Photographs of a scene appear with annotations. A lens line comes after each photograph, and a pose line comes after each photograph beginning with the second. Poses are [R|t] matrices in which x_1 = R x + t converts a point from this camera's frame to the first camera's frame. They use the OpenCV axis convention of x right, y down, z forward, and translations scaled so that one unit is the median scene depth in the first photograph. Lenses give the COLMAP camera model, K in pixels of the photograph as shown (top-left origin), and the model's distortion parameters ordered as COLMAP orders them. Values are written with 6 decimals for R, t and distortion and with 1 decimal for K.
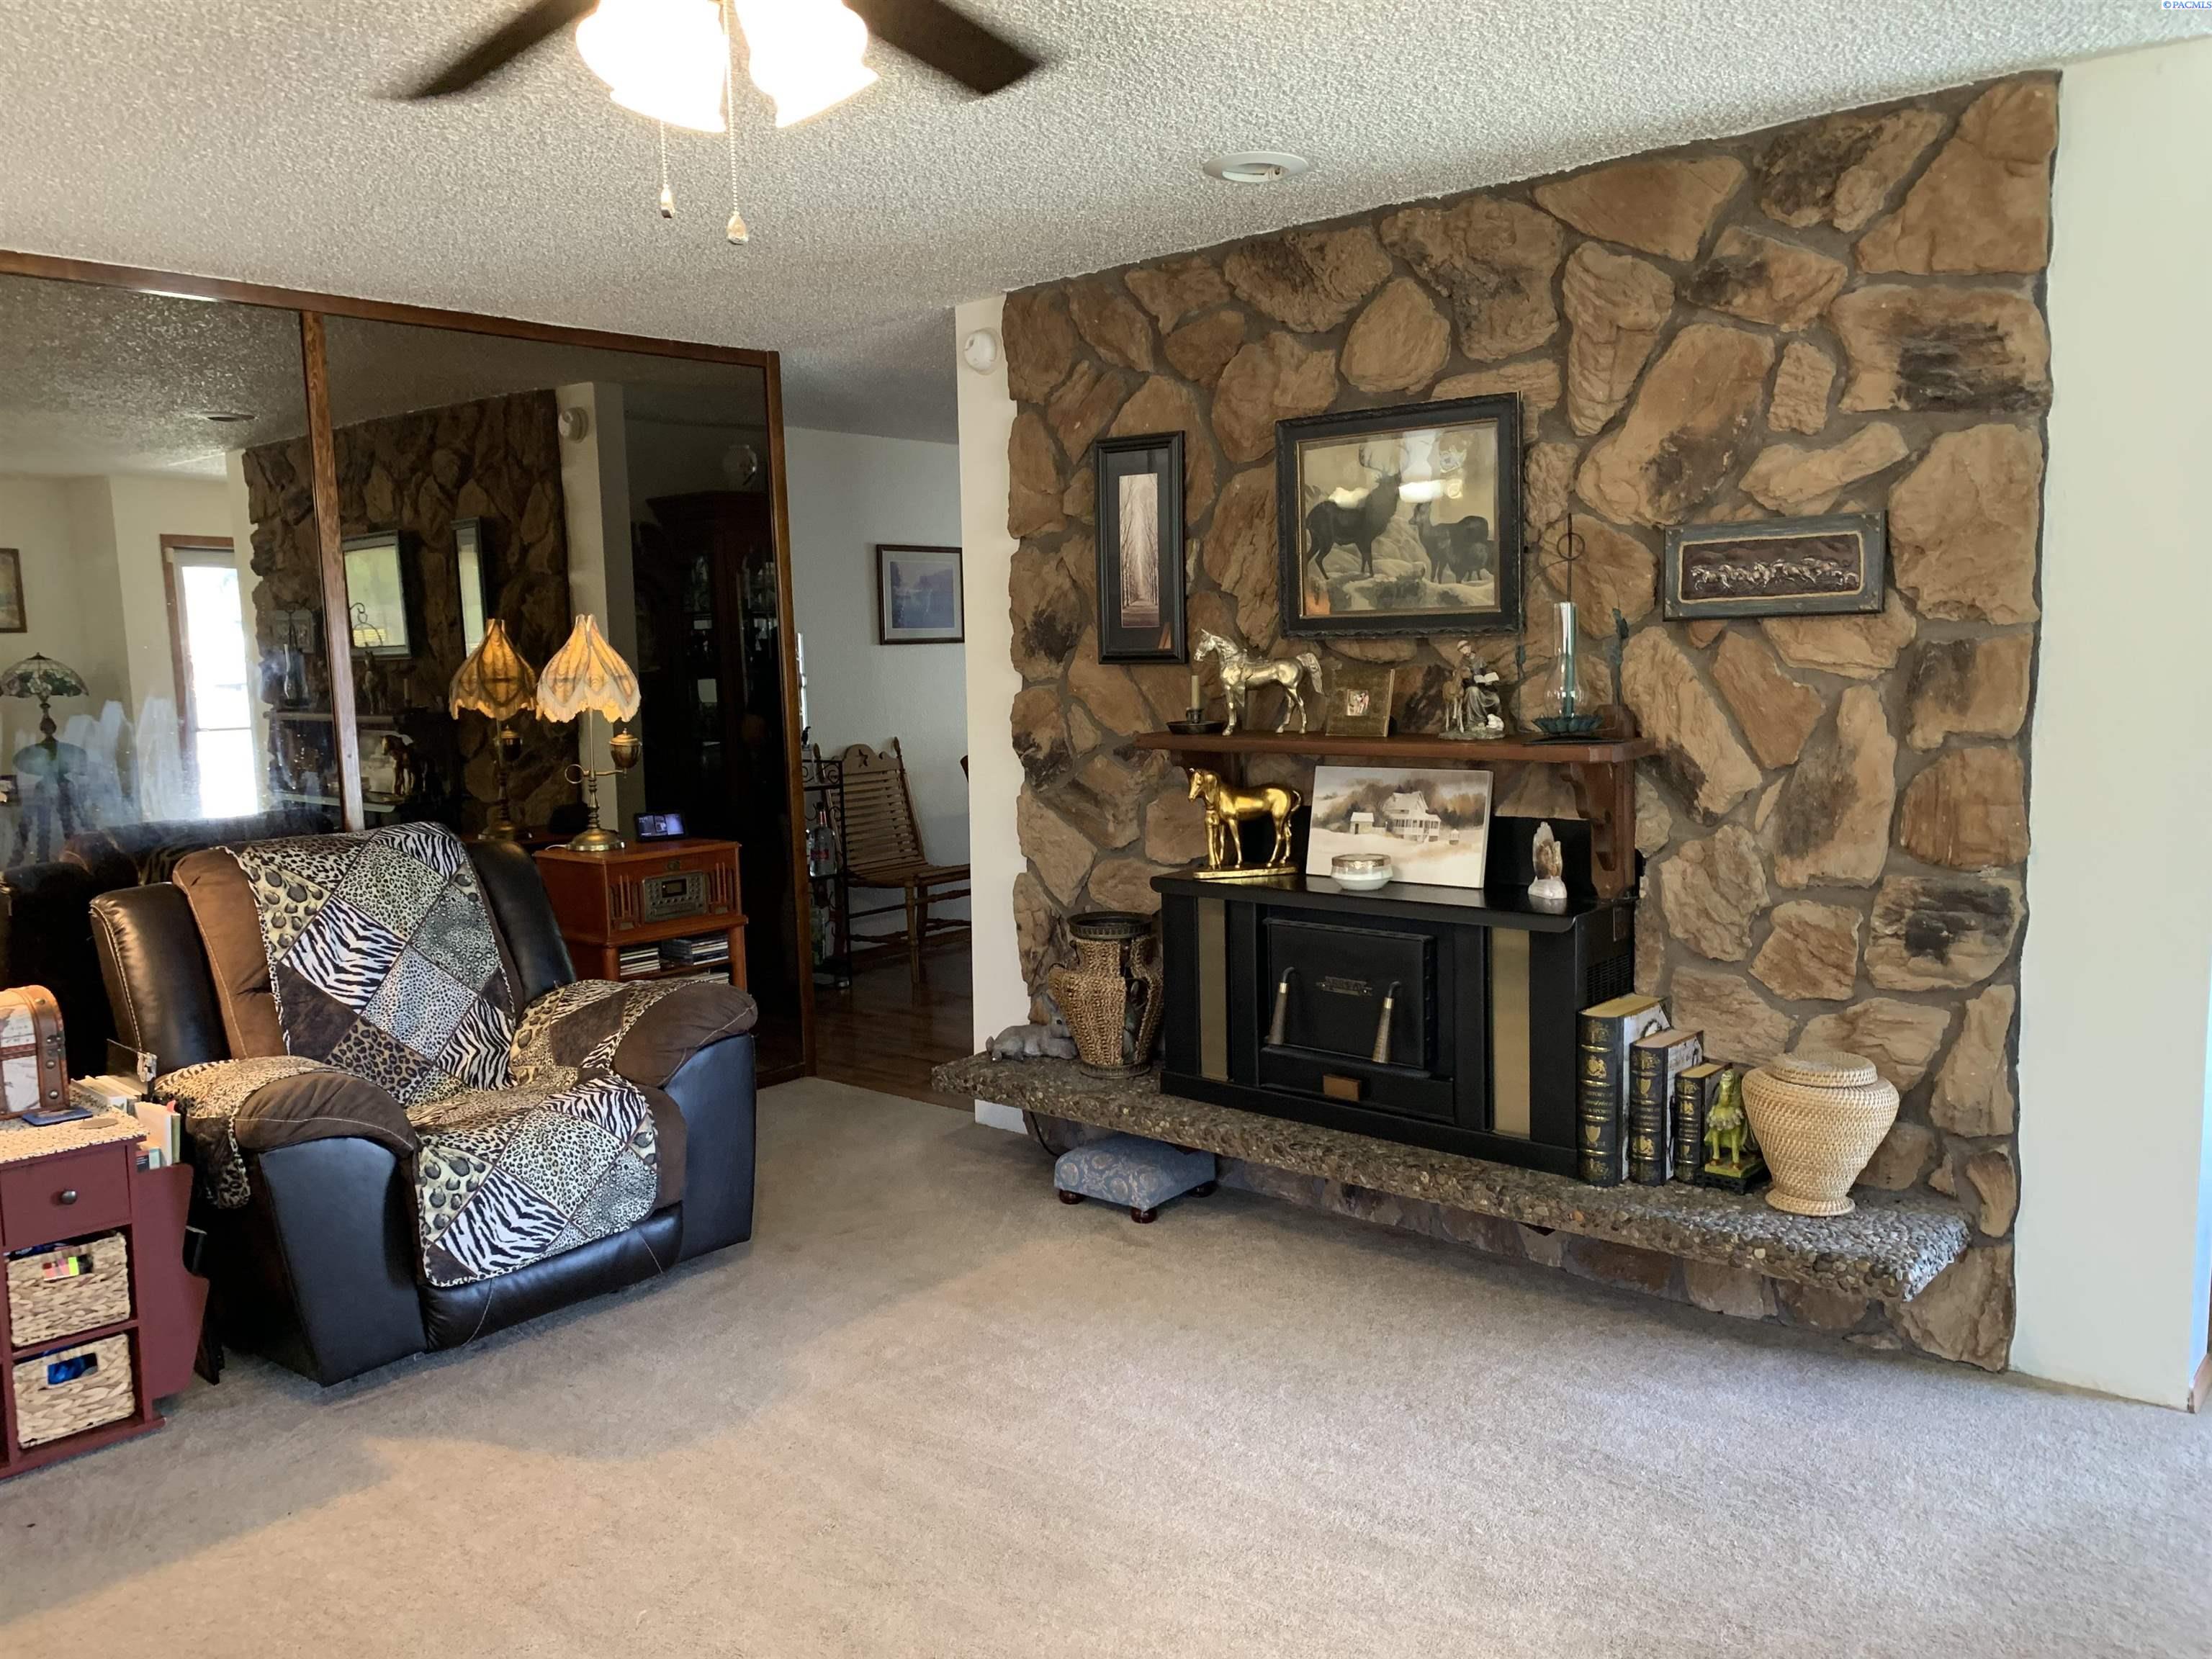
lens RADIAL K [[1713.4, 0, 1108.0], [0, 1713.4, 848.3], [0, 0, 1]] dist [0.030353, -0.027675]
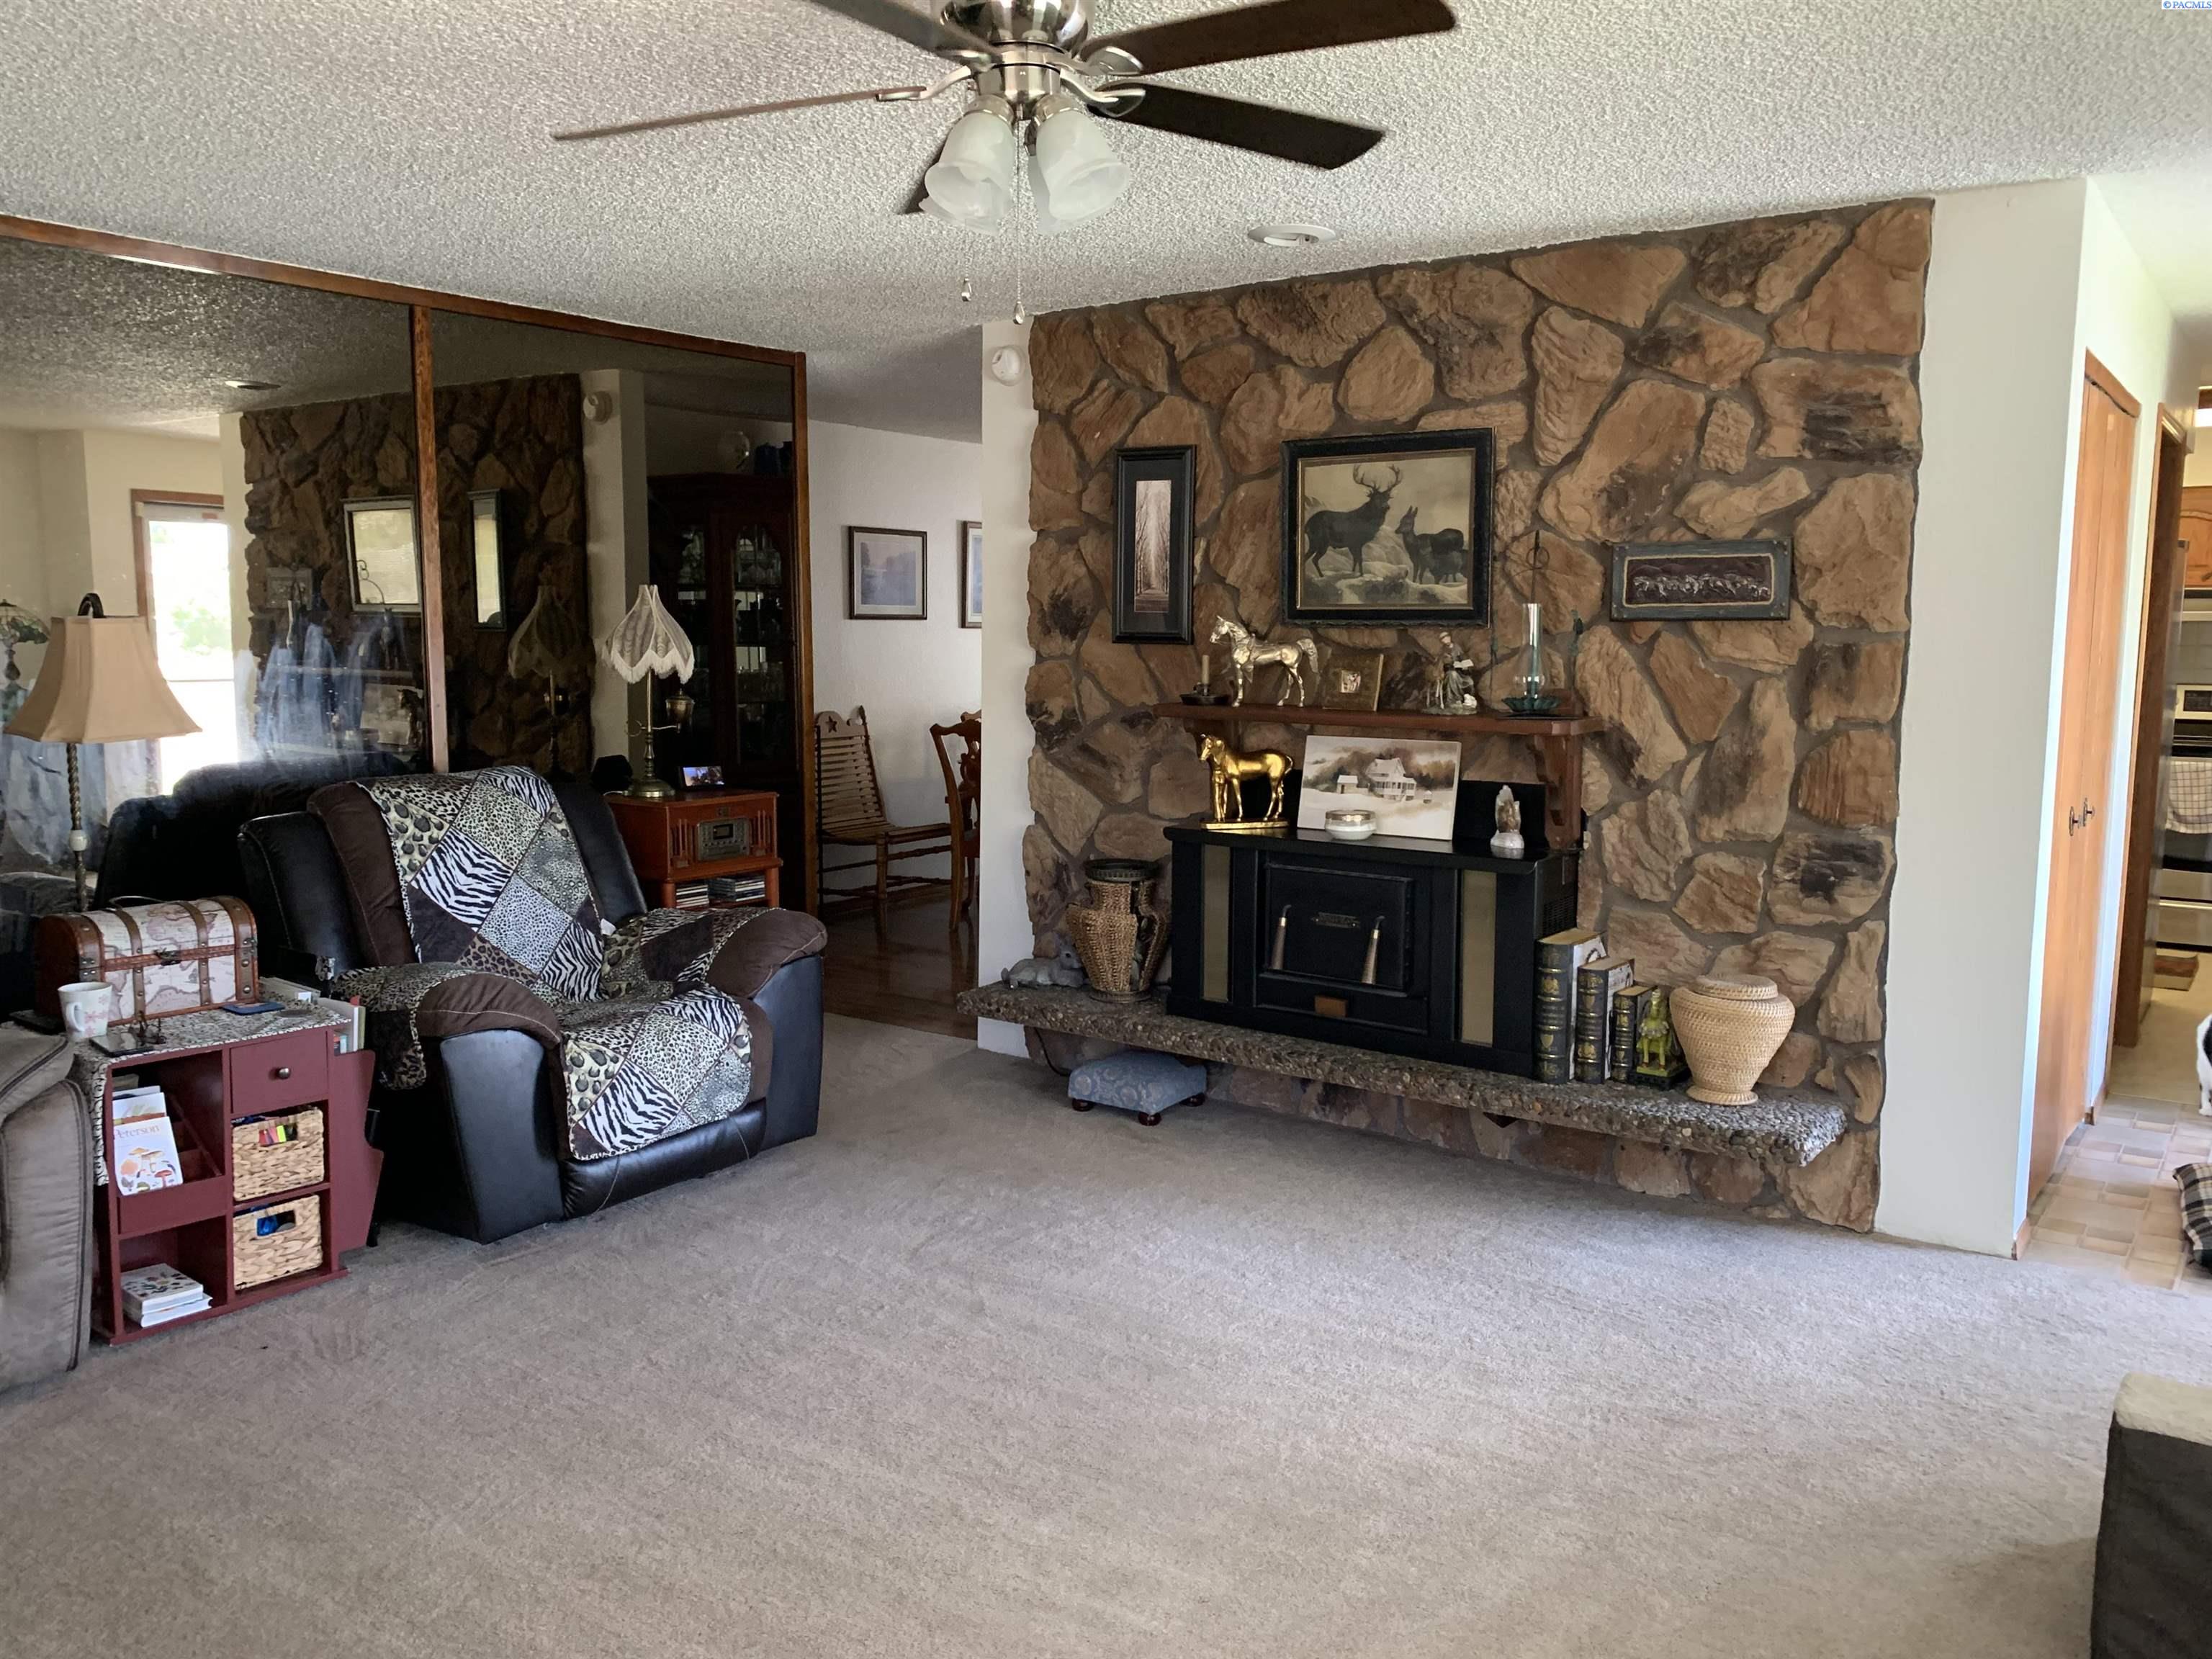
lens RADIAL K [[1713.4, 0, 1110.1], [0, 1713.4, 814.8], [0, 0, 1]] dist [0.030353, -0.027675]
pose [[0.996117, 0.021642, 0.085336, -0.126583], [-0.020890, 0.999735, -0.009689, 0.023274], [-0.085523, 0.007869, 0.996305, -0.175560]]
